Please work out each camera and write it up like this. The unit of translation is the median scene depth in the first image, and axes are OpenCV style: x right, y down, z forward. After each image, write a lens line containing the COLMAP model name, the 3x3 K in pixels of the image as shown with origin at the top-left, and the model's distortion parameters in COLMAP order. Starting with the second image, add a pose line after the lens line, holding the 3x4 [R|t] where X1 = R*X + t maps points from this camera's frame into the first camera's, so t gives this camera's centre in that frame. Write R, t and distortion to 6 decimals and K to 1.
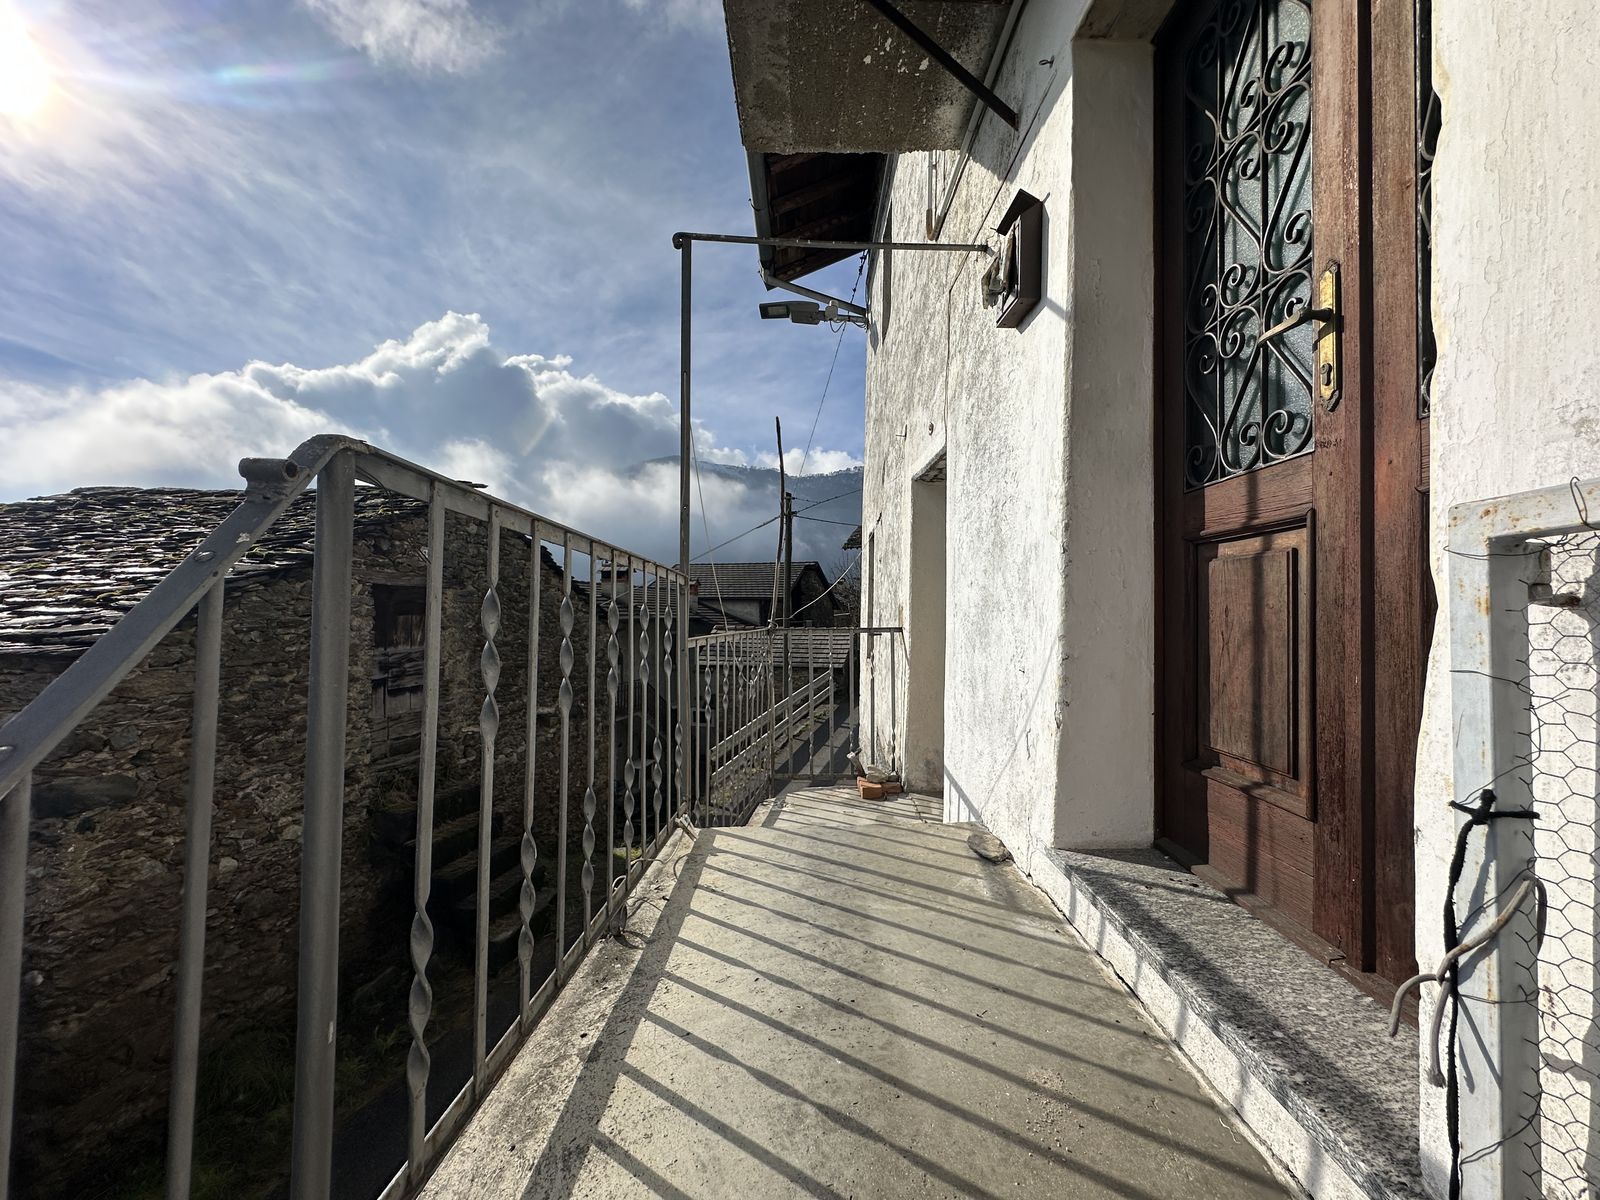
lens RADIAL K [[646.6, 0, 794.2], [0, 646.6, 596.1], [0, 0, 1]] dist [-0.005209, 0.001321]
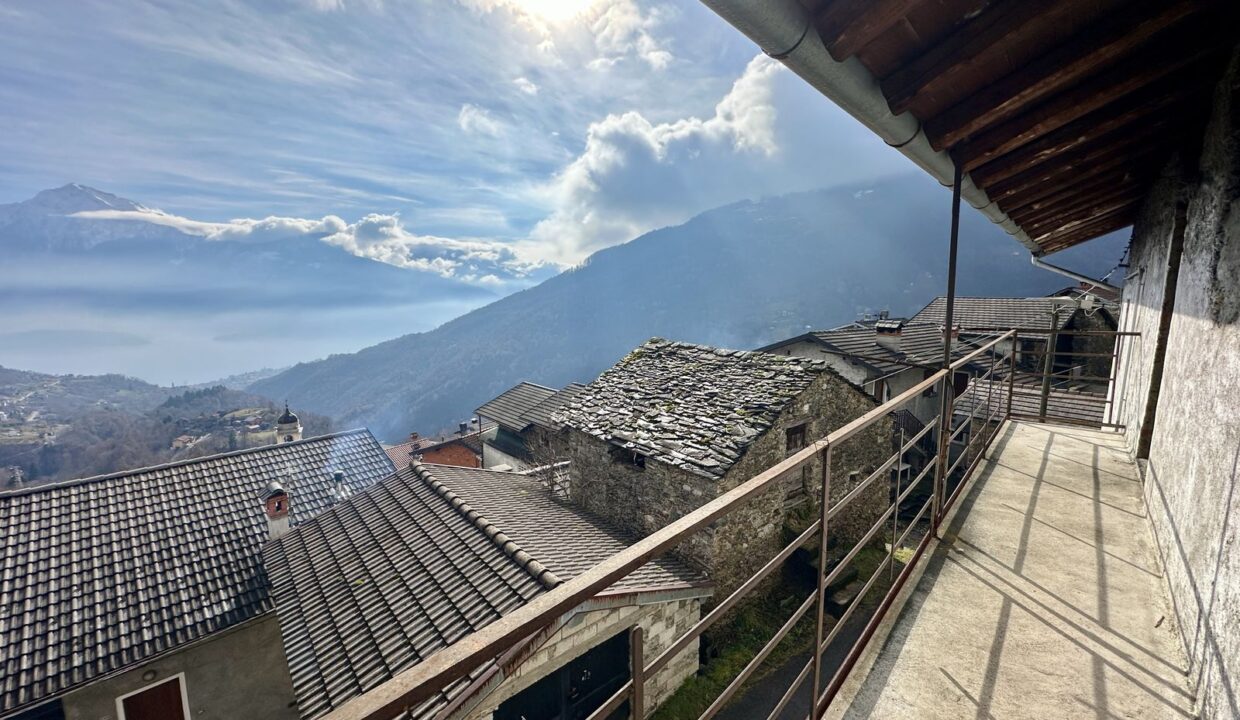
lens RADIAL K [[494.2, 0, 616.1], [0, 494.2, 360.5], [0, 0, 1]] dist [-0.003119, 0.000496]
pose [[0.734061, 0.080607, -0.674283, 0.044632], [0.033326, 0.987458, 0.154325, -0.640261], [0.678265, -0.135755, 0.722168, -0.702799]]
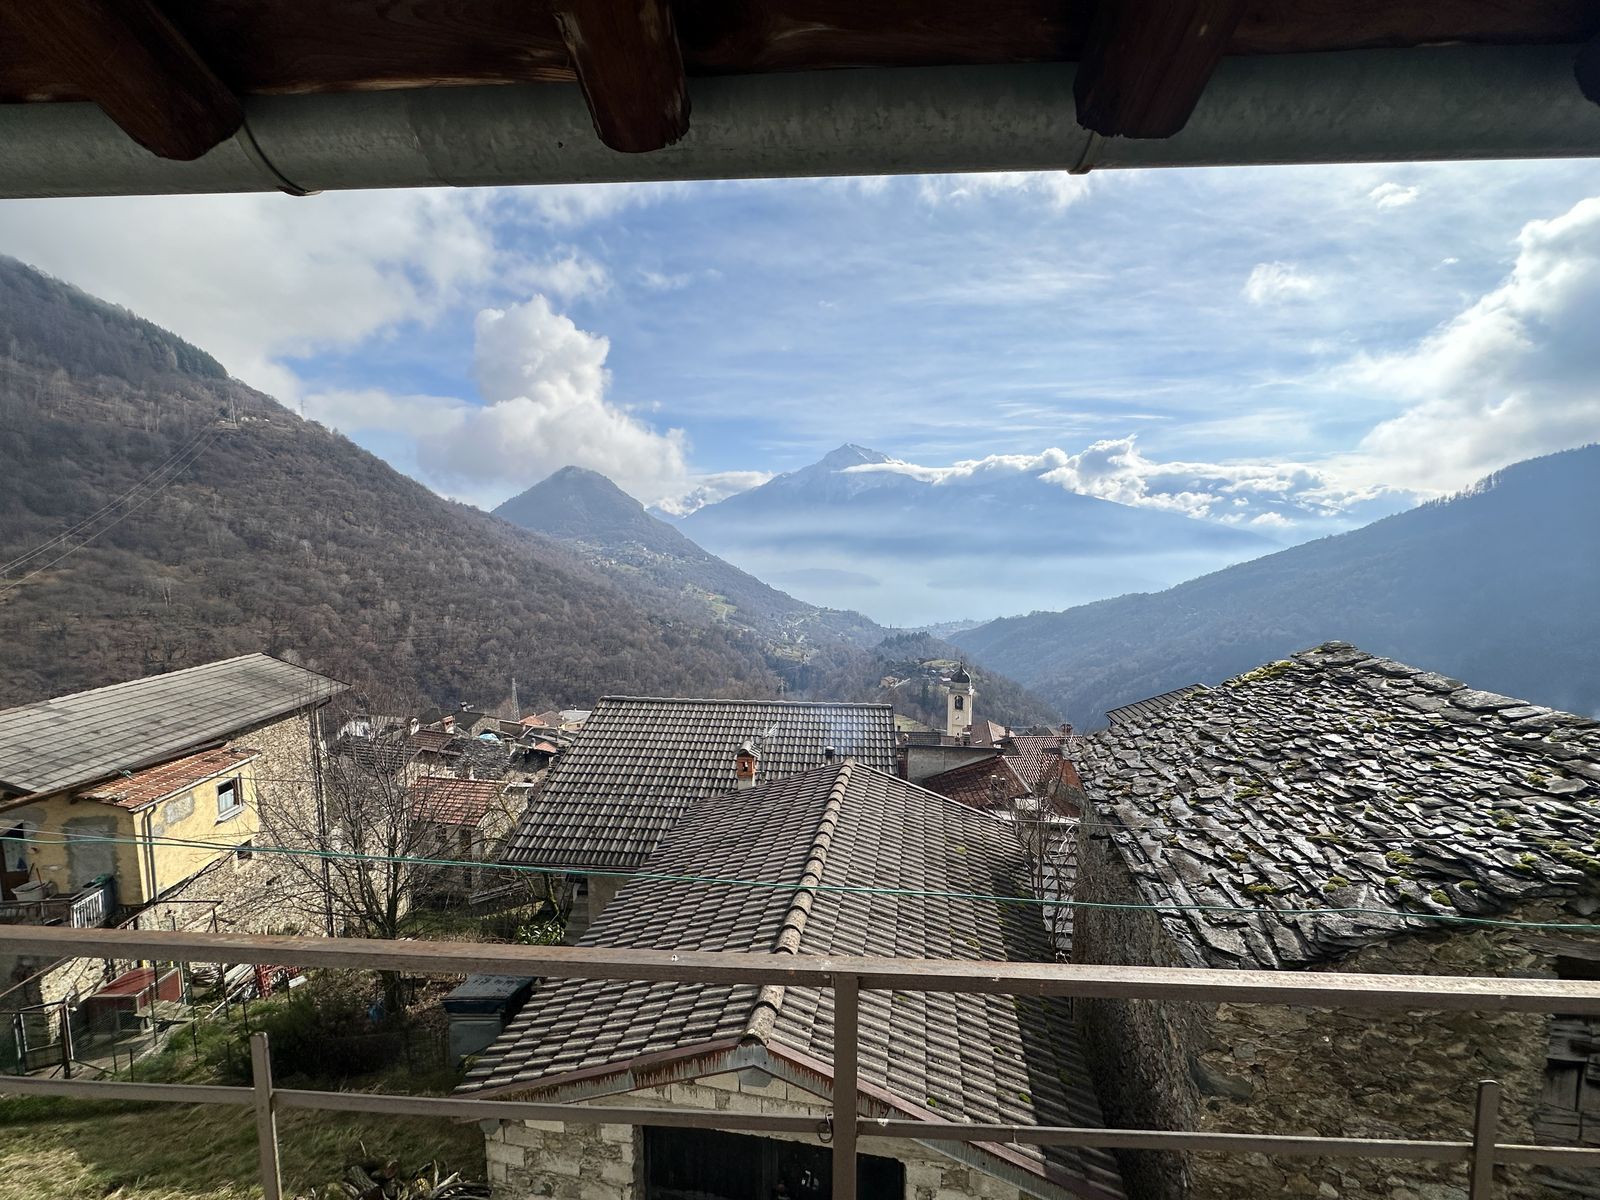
lens RADIAL K [[646.6, 0, 801.1], [0, 646.6, 600.9], [0, 0, 1]] dist [-0.005209, 0.001321]
pose [[-0.036407, 0.091992, -0.995094, 0.112868], [0.023044, 0.995567, 0.091193, -0.634326], [0.999071, -0.019610, -0.038365, 0.180568]]
